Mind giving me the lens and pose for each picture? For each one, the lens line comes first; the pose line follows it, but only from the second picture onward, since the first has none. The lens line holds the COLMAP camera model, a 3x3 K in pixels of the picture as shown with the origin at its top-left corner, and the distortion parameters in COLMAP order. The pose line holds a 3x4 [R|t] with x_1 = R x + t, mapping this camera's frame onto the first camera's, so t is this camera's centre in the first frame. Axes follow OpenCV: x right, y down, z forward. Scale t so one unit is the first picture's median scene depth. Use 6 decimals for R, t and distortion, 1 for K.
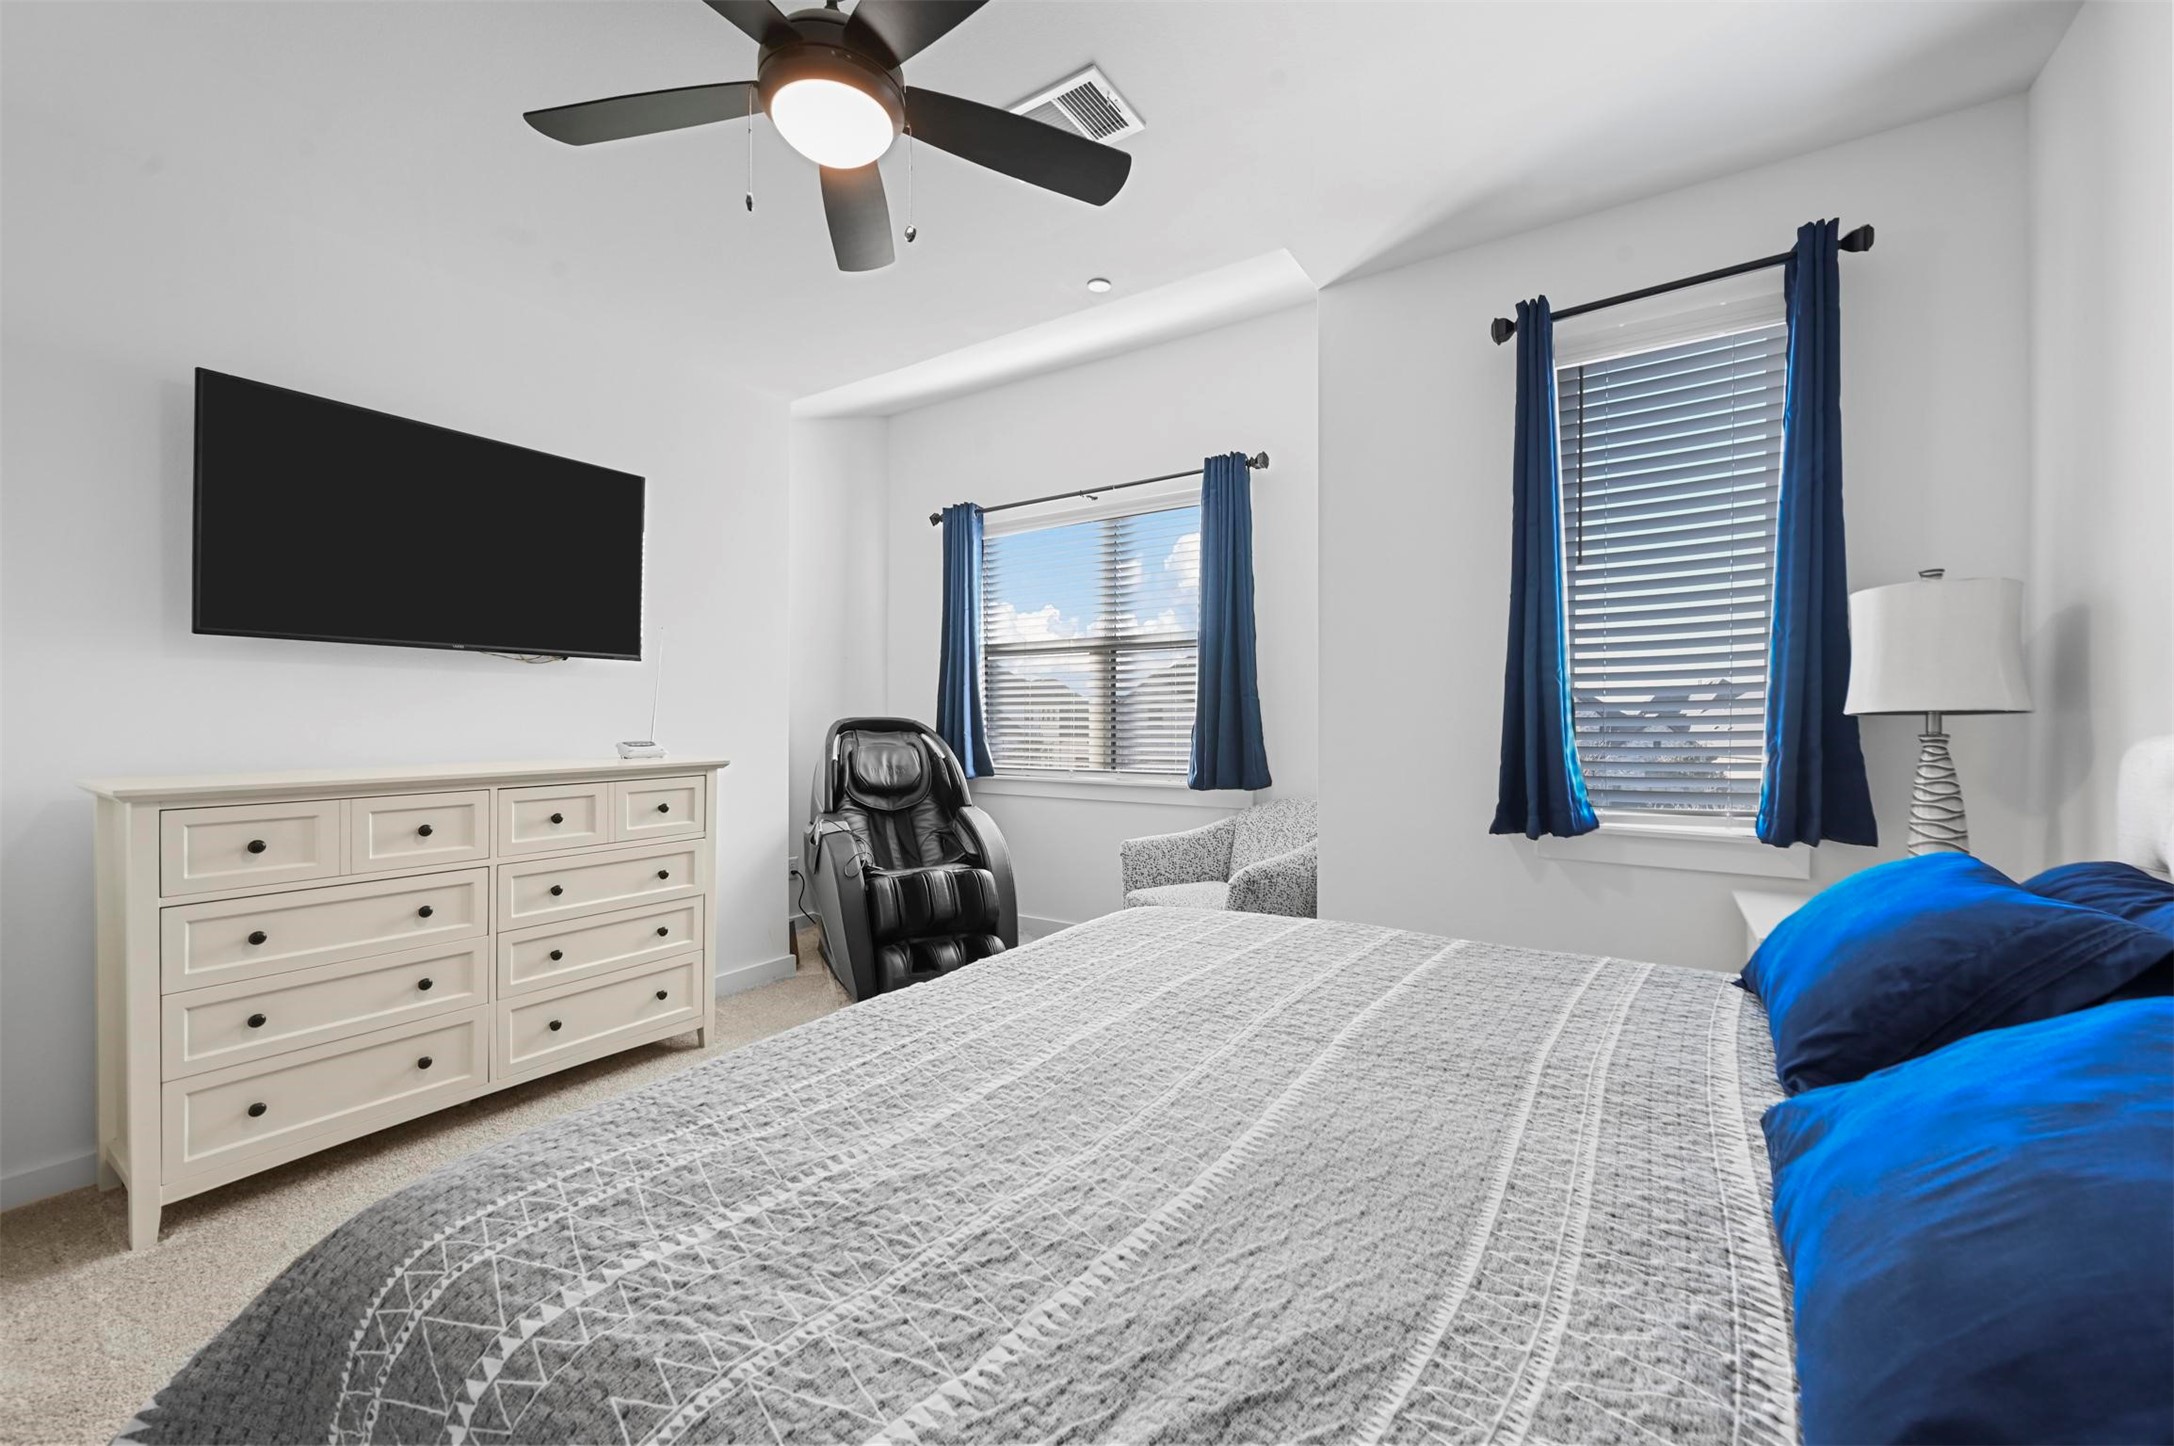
lens RADIAL K [[851.7, 0, 1086.6], [0, 851.7, 718.1], [0, 0, 1]] dist [-0.009256, -0.000044]
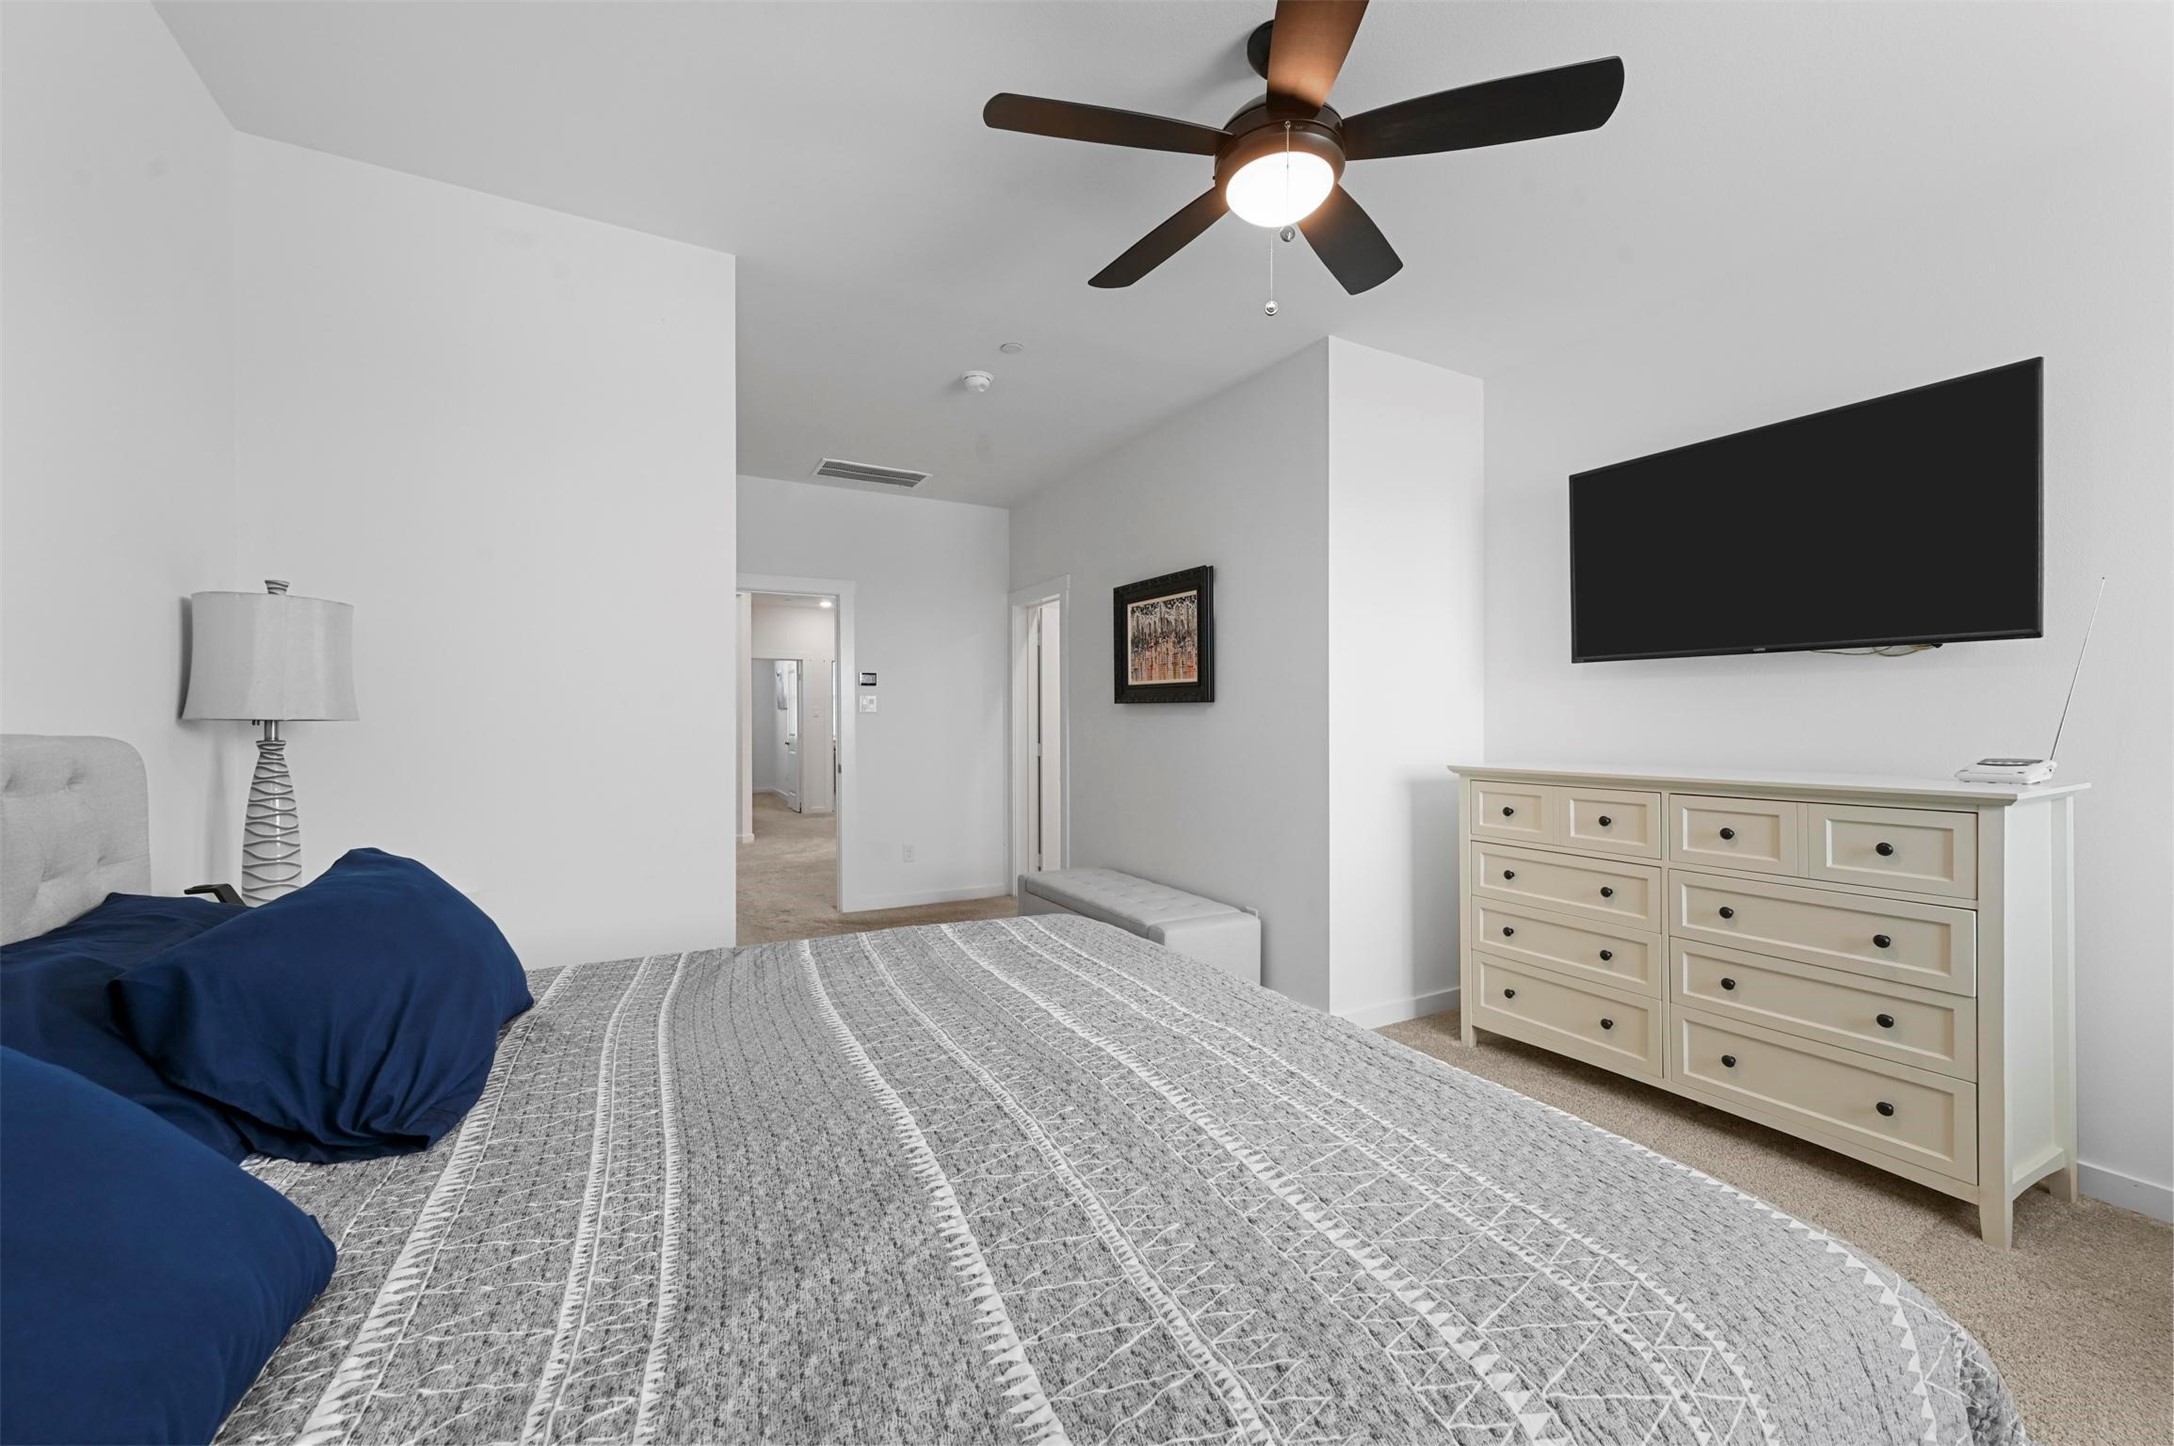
lens RADIAL K [[851.7, 0, 1086.6], [0, 851.7, 718.1], [0, 0, 1]] dist [-0.009256, -0.000044]
pose [[-0.478274, -0.003597, -0.878204, 0.470191], [-0.000337, 0.999992, -0.003912, -0.002255], [0.878211, -0.001575, -0.478271, 0.774339]]
